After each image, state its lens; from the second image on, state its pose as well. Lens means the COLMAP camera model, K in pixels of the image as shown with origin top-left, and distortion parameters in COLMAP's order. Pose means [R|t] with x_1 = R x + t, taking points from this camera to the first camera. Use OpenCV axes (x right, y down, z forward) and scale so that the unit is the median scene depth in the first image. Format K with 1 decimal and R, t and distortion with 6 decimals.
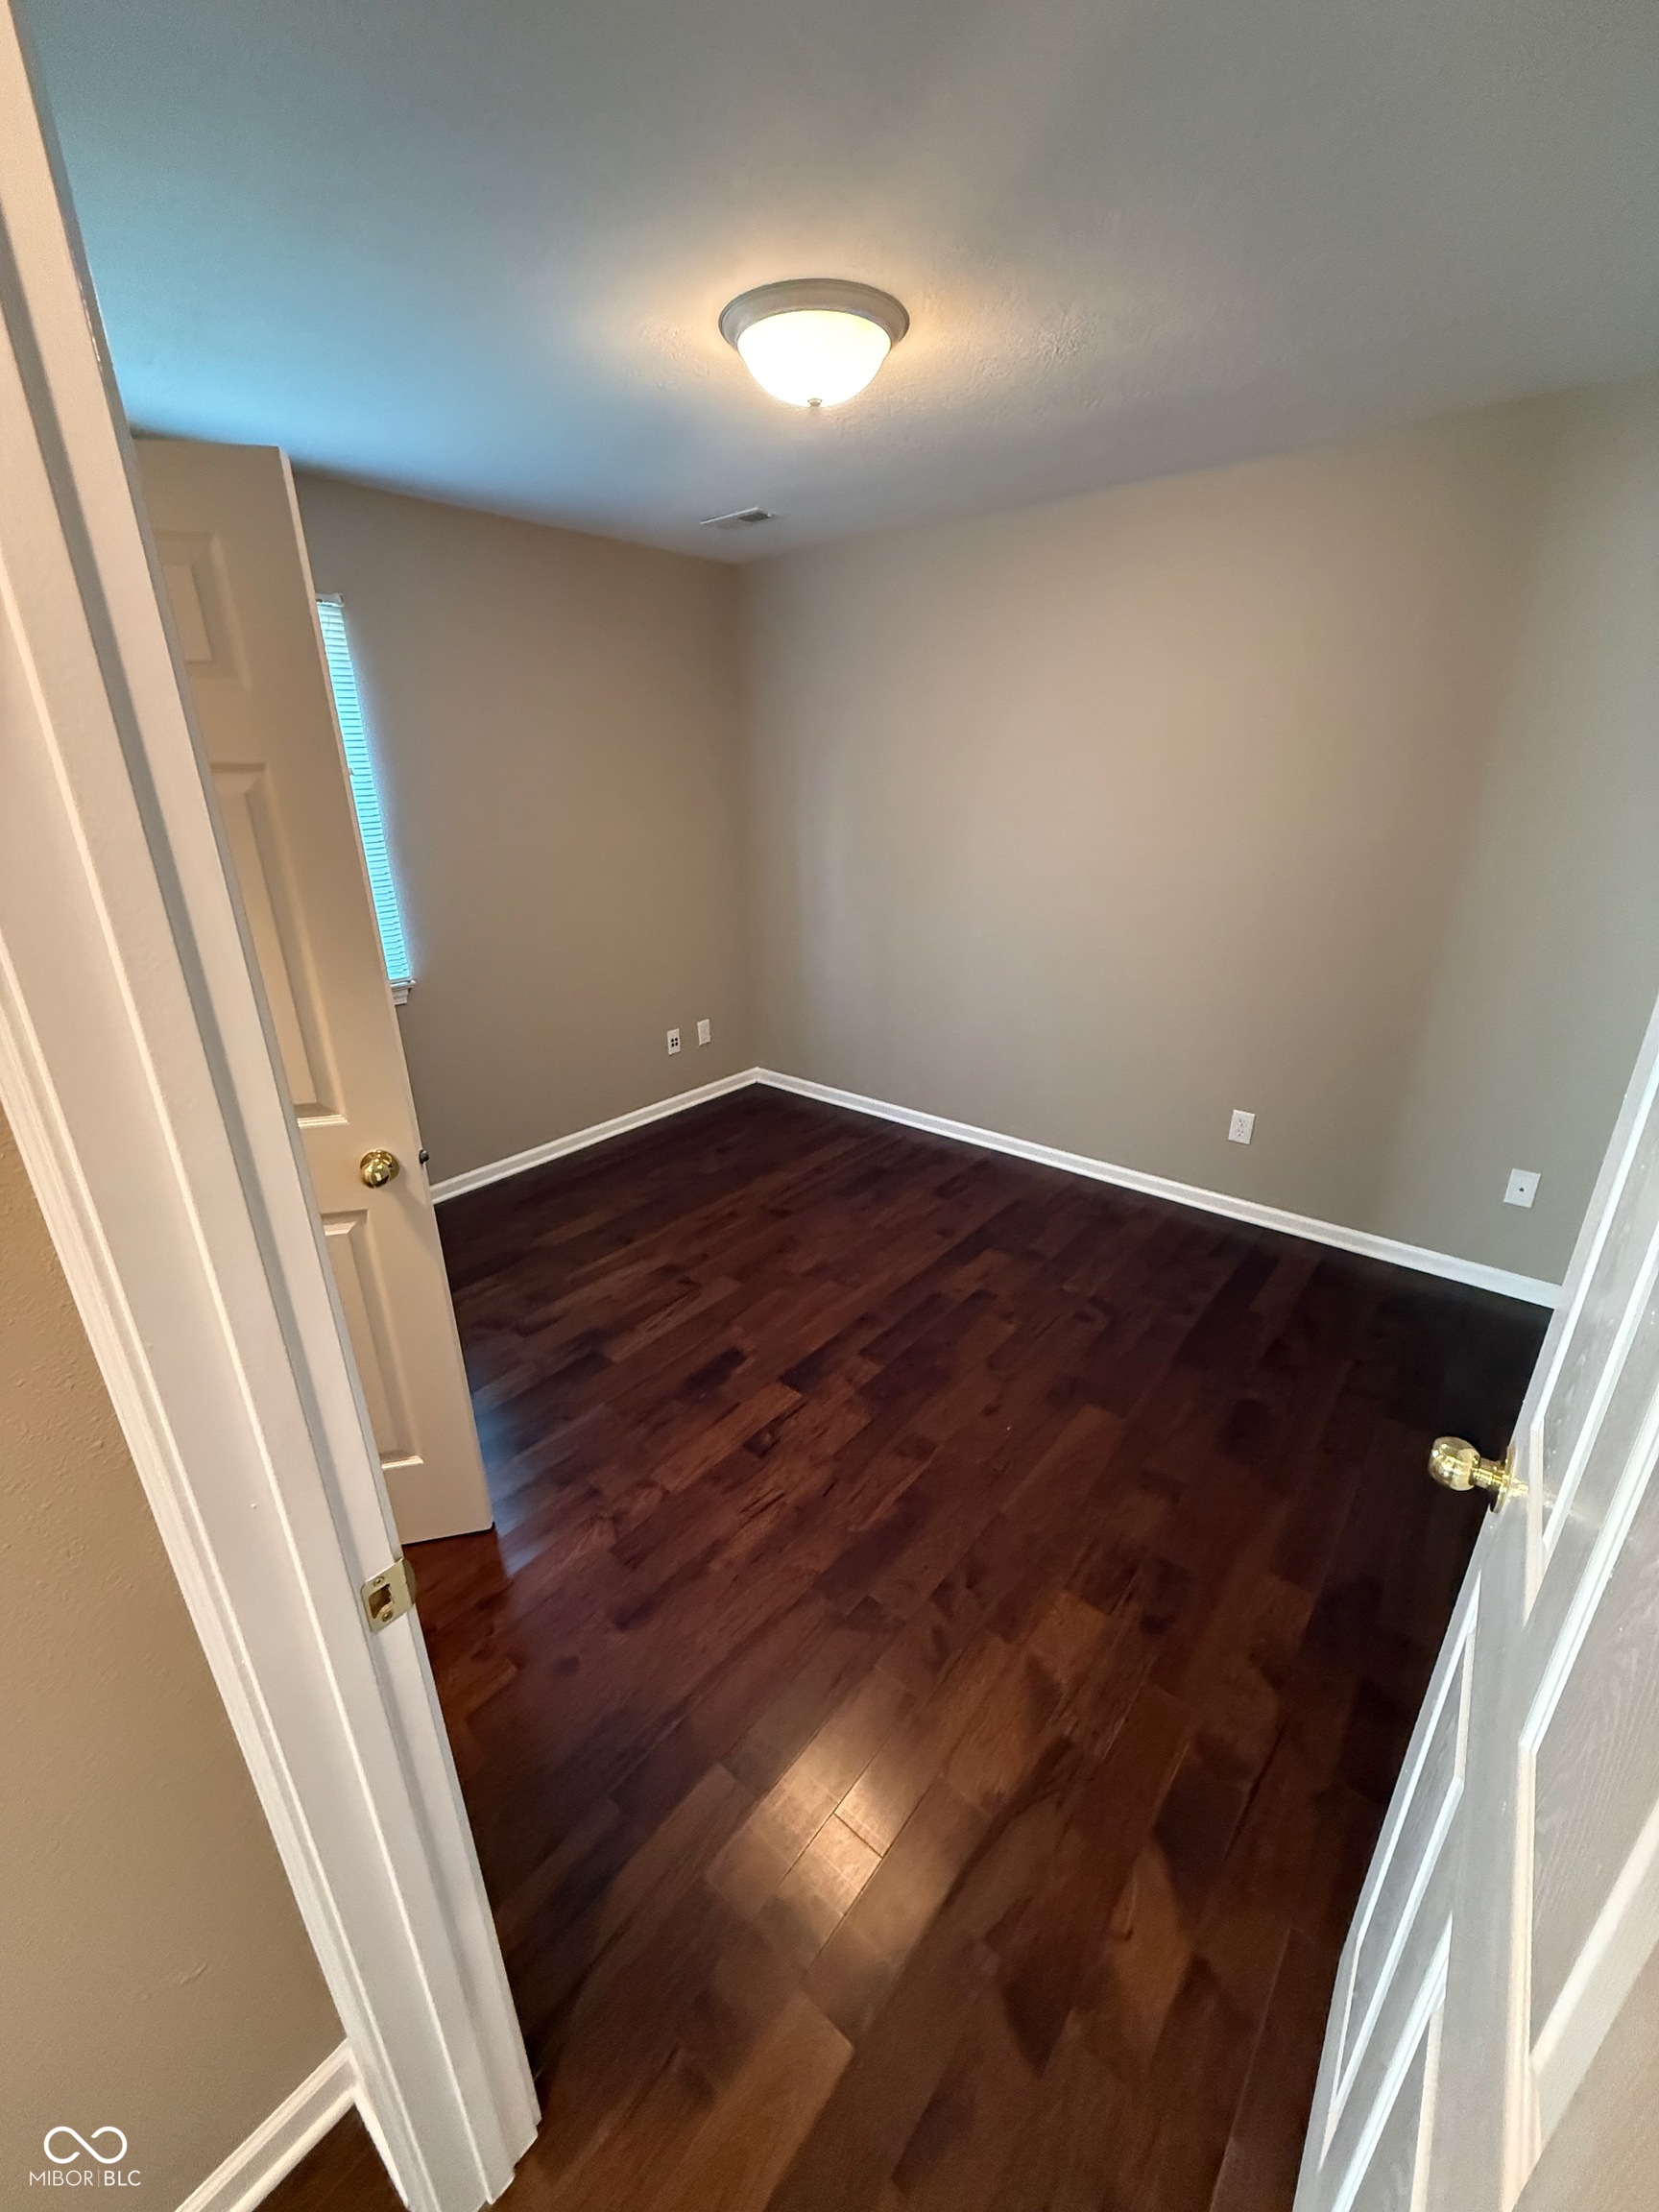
lens RADIAL K [[884.4, 0, 826.1], [0, 884.4, 1099.7], [0, 0, 1]] dist [-0.000548, -0.000017]
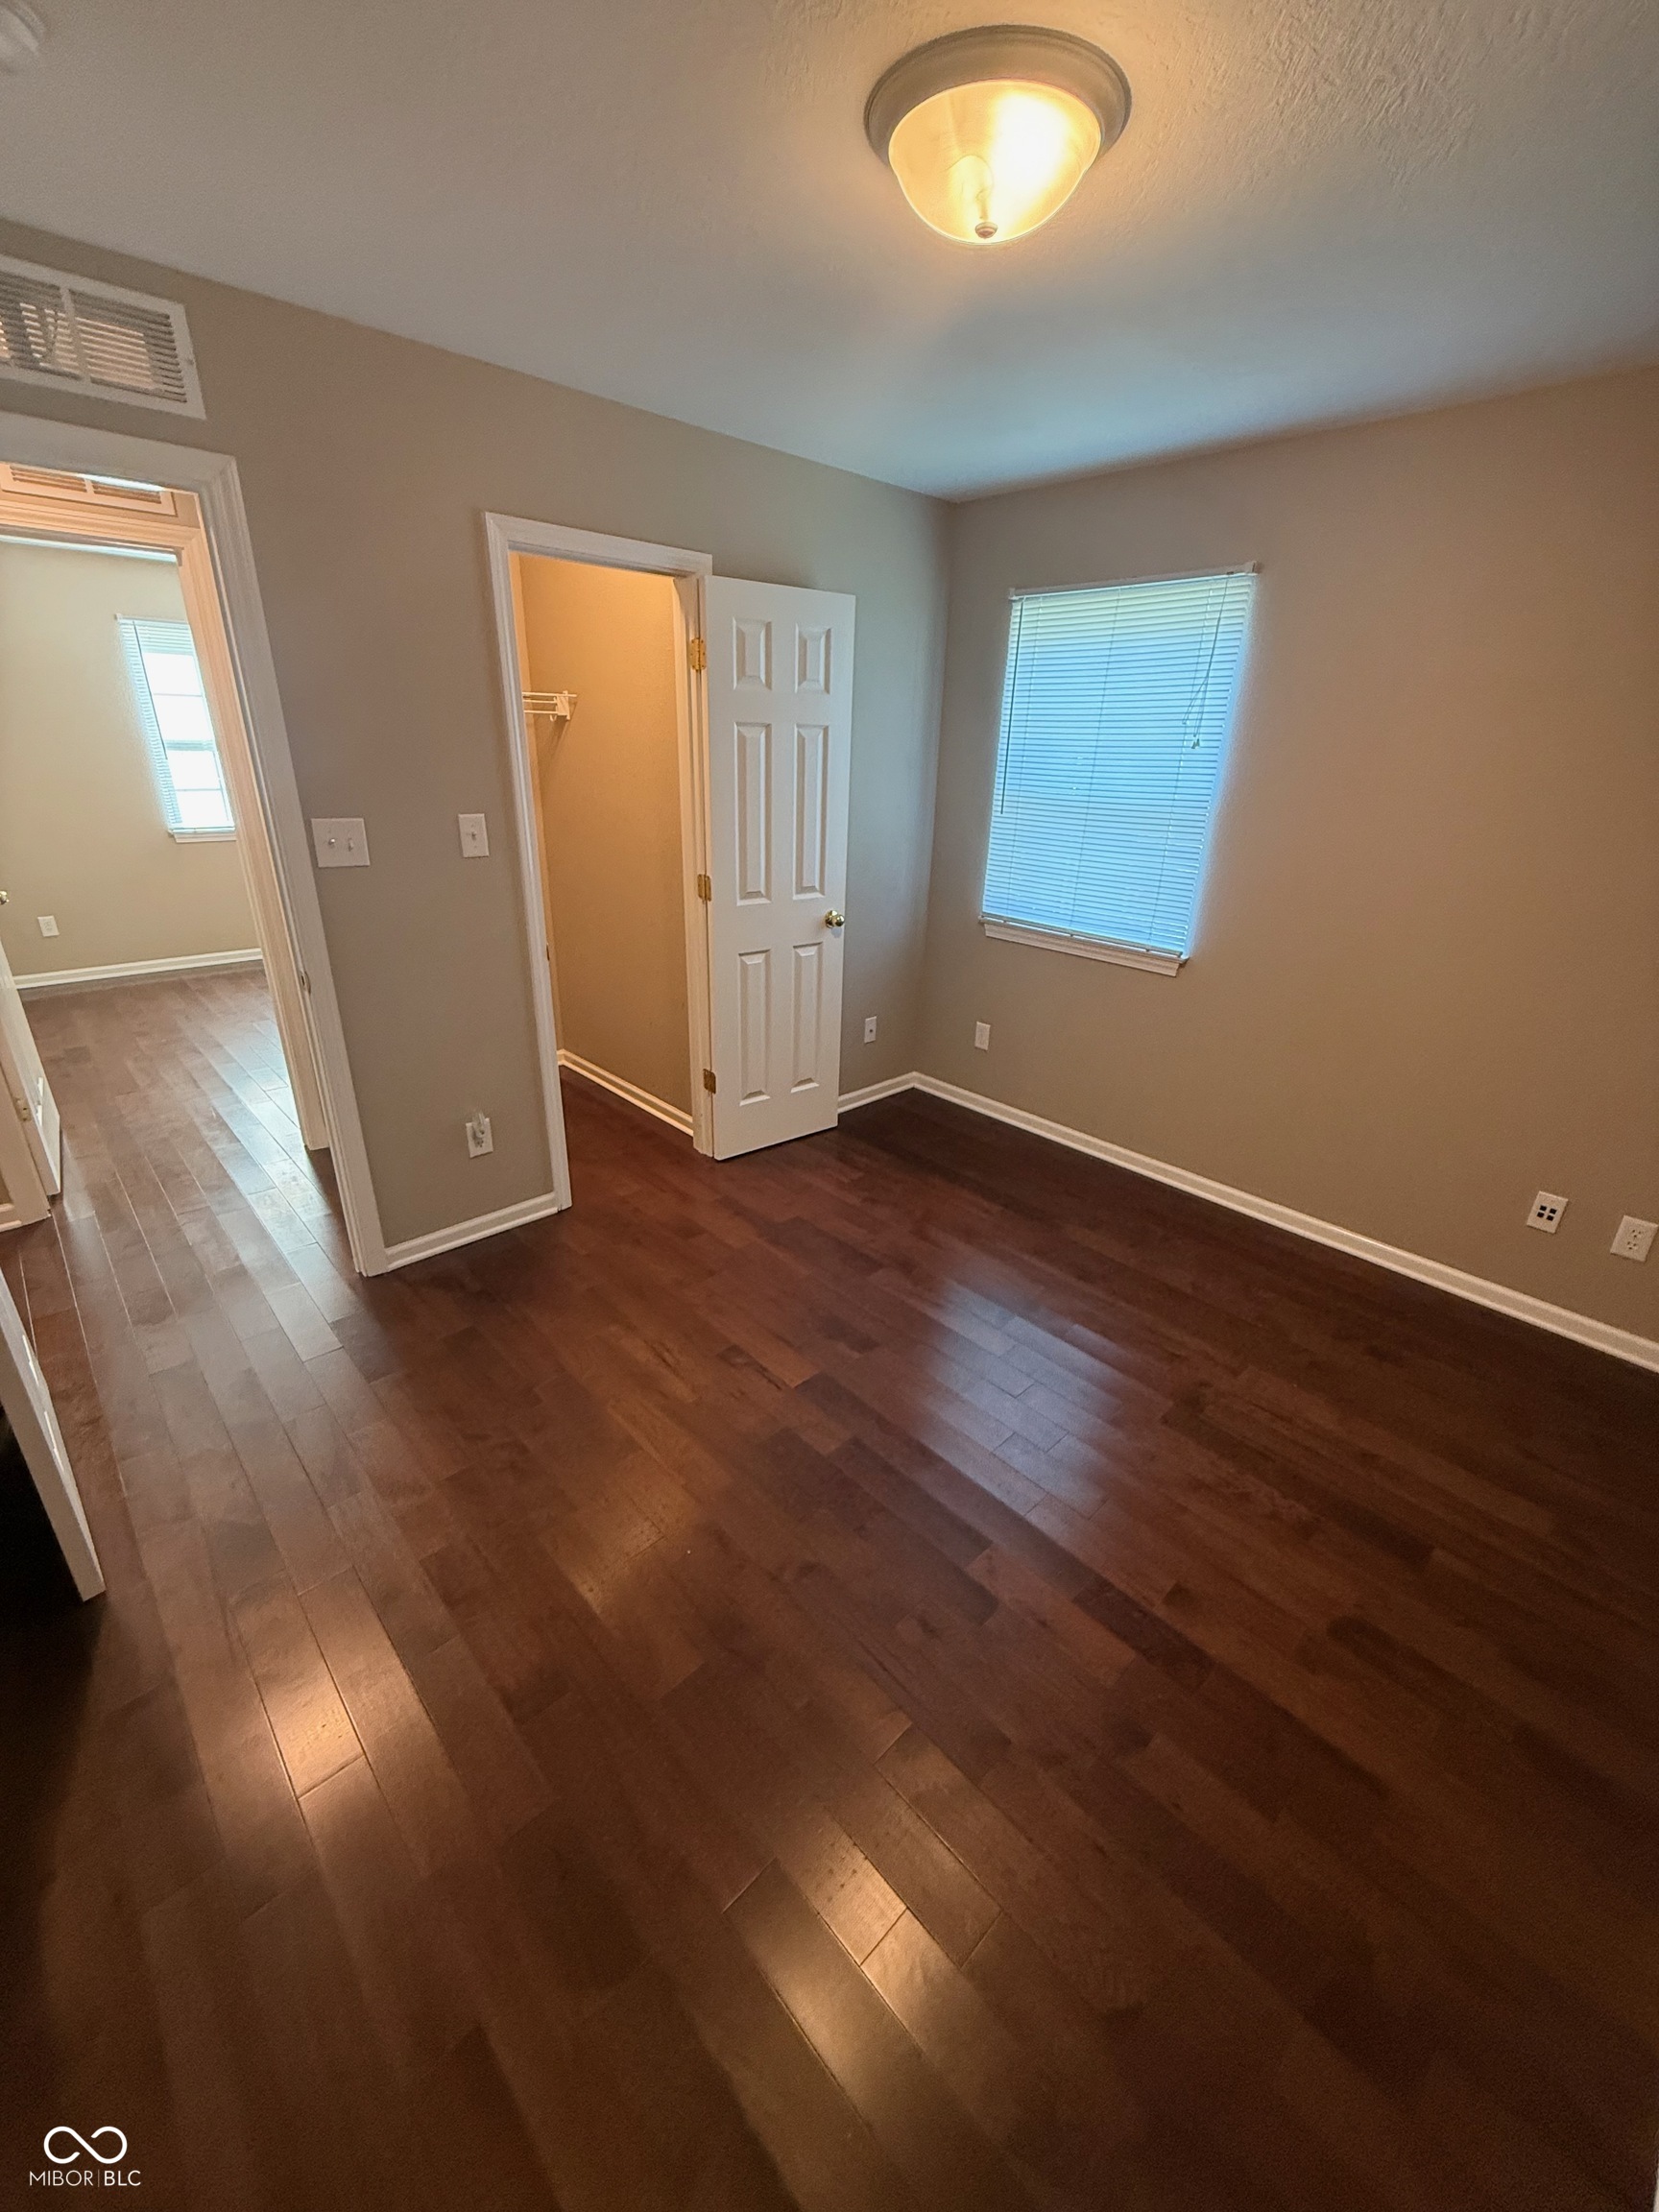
lens RADIAL K [[909.5, 0, 835.2], [0, 909.5, 1109.3], [0, 0, 1]] dist [0.000638, 0.000061]
pose [[-0.128237, 0.387796, -0.912781, 0.663742], [-0.382370, 0.829889, 0.406298, -0.294704], [0.915067, 0.401123, 0.041859, 0.779877]]
